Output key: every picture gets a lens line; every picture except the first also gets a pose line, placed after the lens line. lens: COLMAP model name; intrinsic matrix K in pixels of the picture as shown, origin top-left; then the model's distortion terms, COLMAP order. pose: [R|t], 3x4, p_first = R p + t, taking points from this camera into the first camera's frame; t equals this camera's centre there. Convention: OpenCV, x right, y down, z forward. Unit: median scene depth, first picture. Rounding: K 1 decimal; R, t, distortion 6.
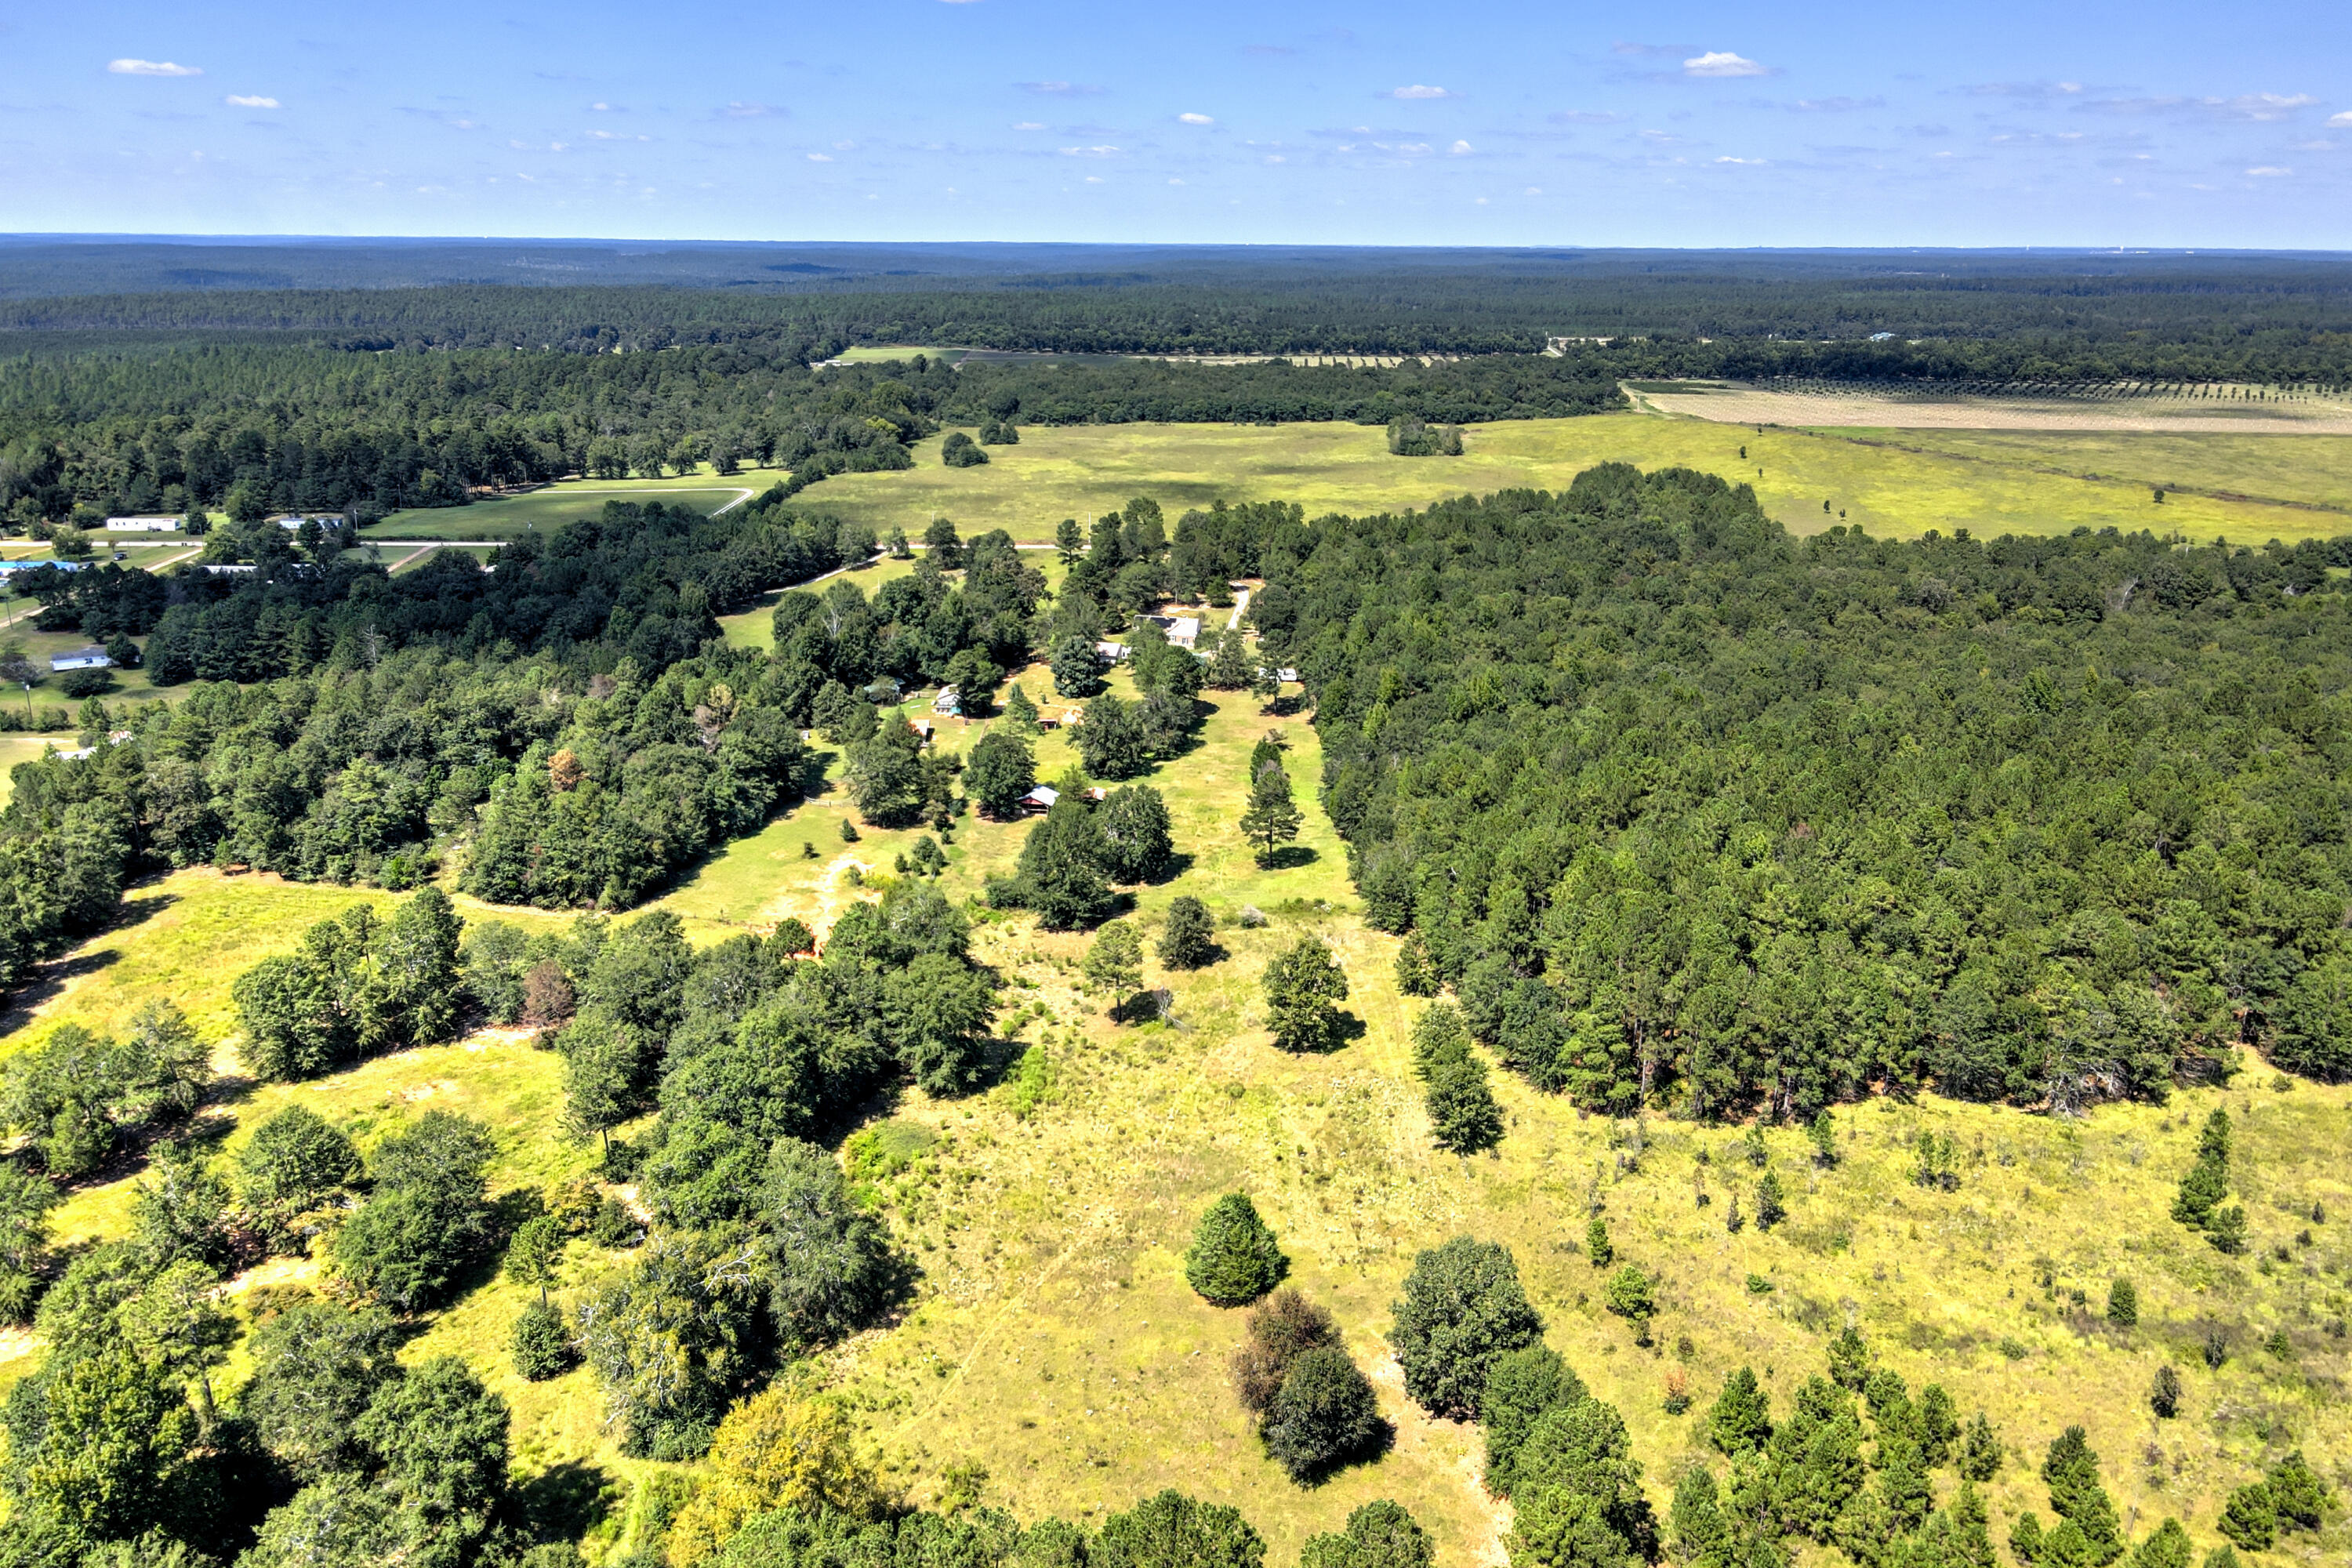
lens RADIAL K [[1732.3, 0, 1171.0], [0, 1732.3, 727.9], [0, 0, 1]] dist [-0.007477, 0.038585]
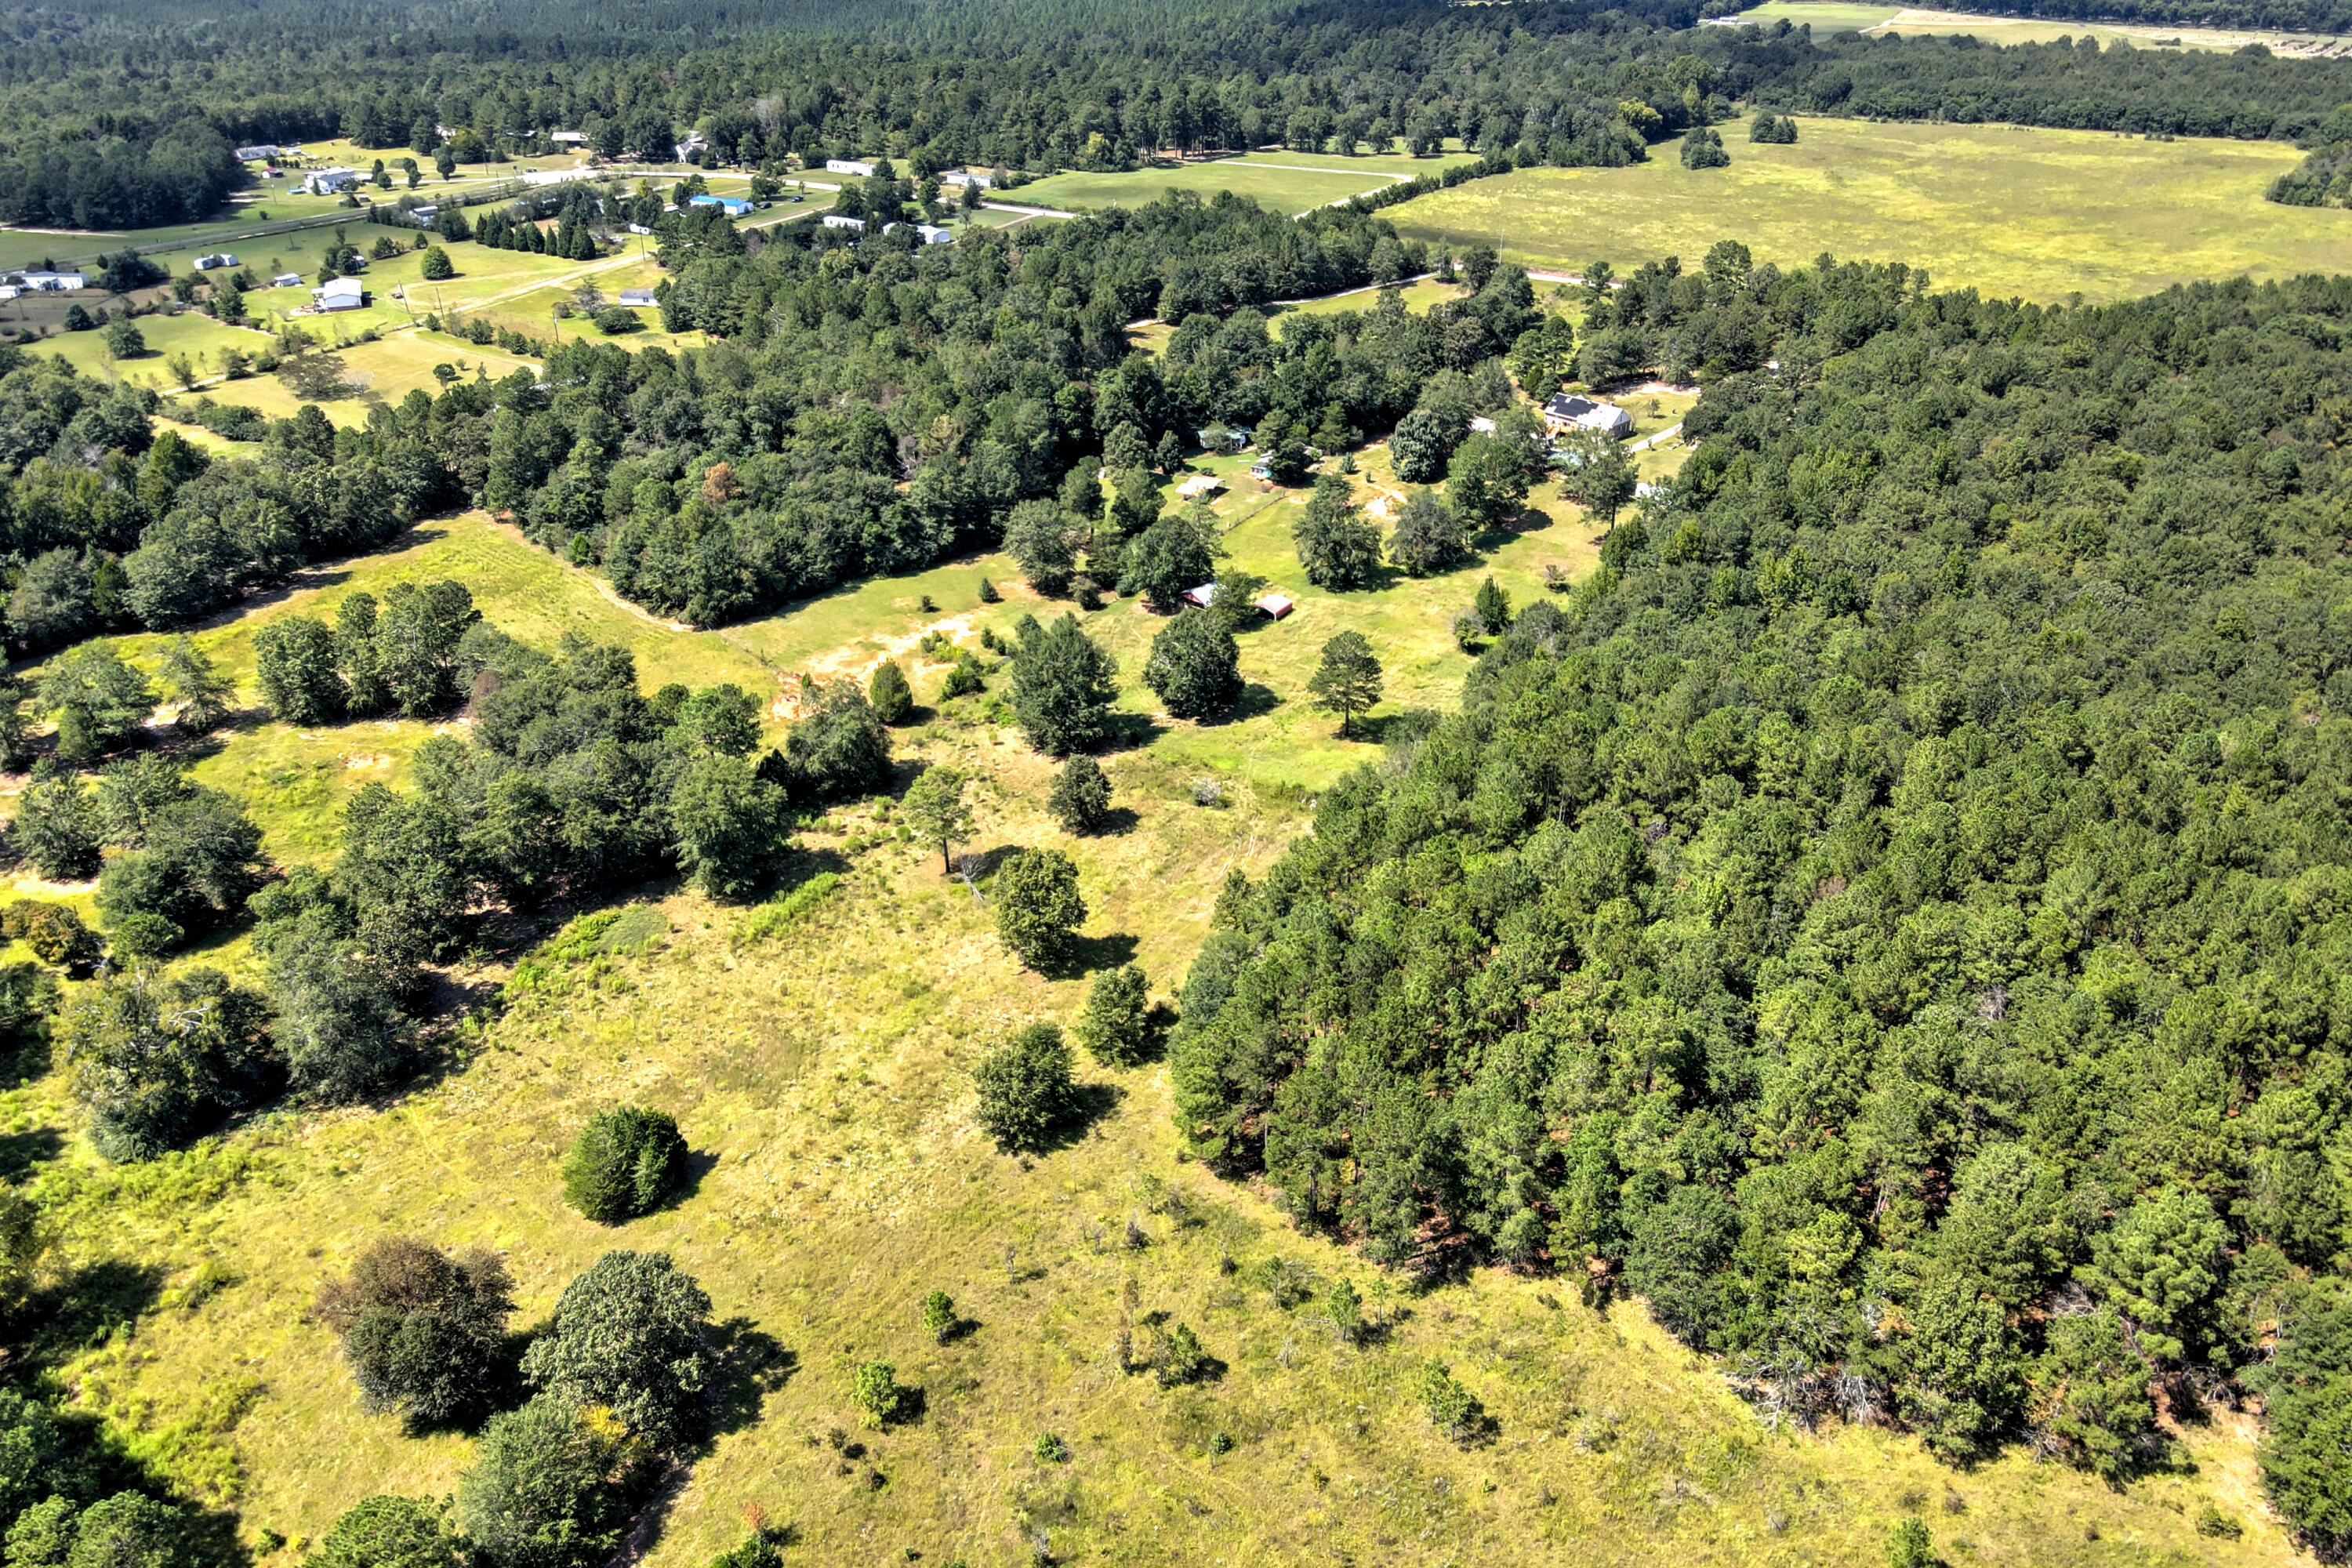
lens RADIAL K [[1732.3, 0, 1171.0], [0, 1732.3, 727.9], [0, 0, 1]] dist [-0.007477, 0.038585]
pose [[0.843546, 0.244673, -0.478085, 0.384077], [-0.148471, 0.961743, 0.230231, -0.105336], [0.516127, -0.123229, 0.847601, 0.206799]]
